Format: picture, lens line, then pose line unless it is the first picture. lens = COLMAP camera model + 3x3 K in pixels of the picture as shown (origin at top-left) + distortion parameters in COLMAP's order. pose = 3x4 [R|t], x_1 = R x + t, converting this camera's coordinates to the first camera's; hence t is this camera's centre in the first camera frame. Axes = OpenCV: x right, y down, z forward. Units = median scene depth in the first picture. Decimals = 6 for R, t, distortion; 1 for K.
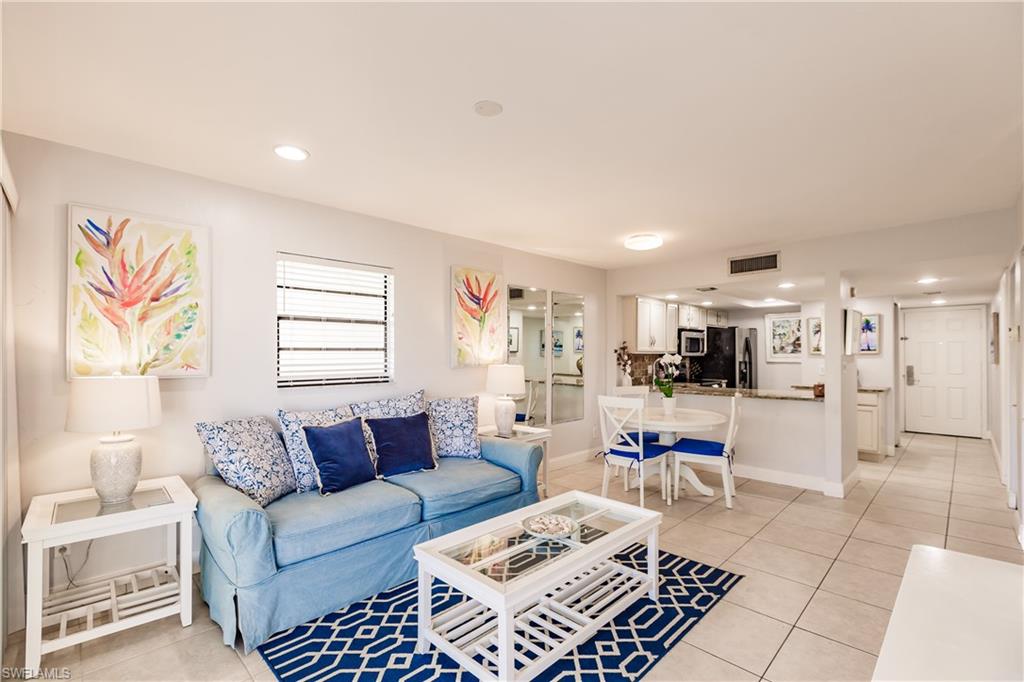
lens RADIAL K [[447.5, 0, 512.0], [0, 447.5, 341.0], [0, 0, 1]] dist [-0.001026, -0.000364]
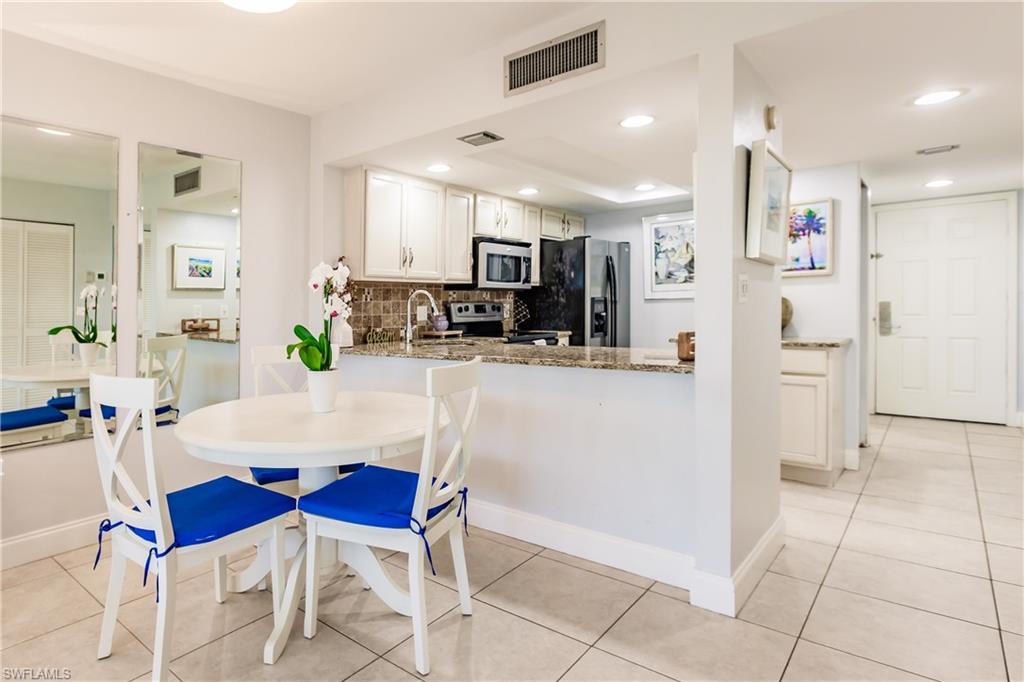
lens RADIAL K [[569.4, 0, 410.8], [0, 569.4, 310.1], [0, 0, 1]] dist [0.001929, 0.002420]
pose [[0.998921, -0.015822, 0.043658, 0.261265], [0.014370, 0.999340, 0.033365, 0.035358], [-0.044158, -0.032702, 0.998489, 0.308992]]
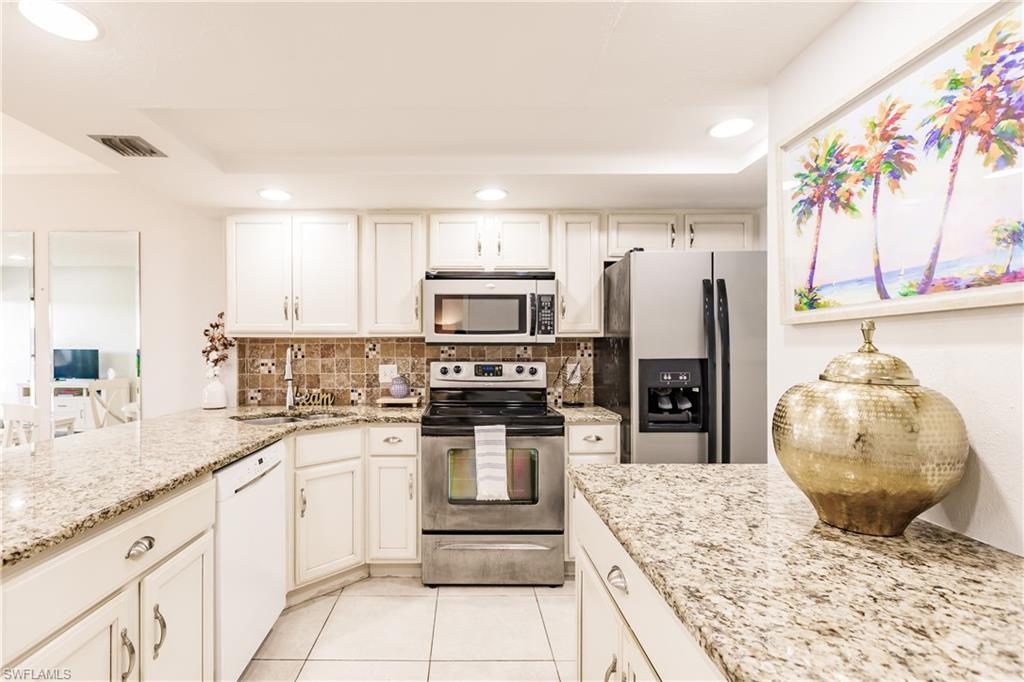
lens RADIAL K [[474.7, 0, 460.7], [0, 474.7, 346.9], [0, 0, 1]] dist [0.000697, -0.000129]
pose [[0.705975, -0.005313, -0.708217, 0.684625], [0.018654, 0.999764, 0.011094, 0.032175], [0.707991, -0.021043, 0.705908, 0.712759]]
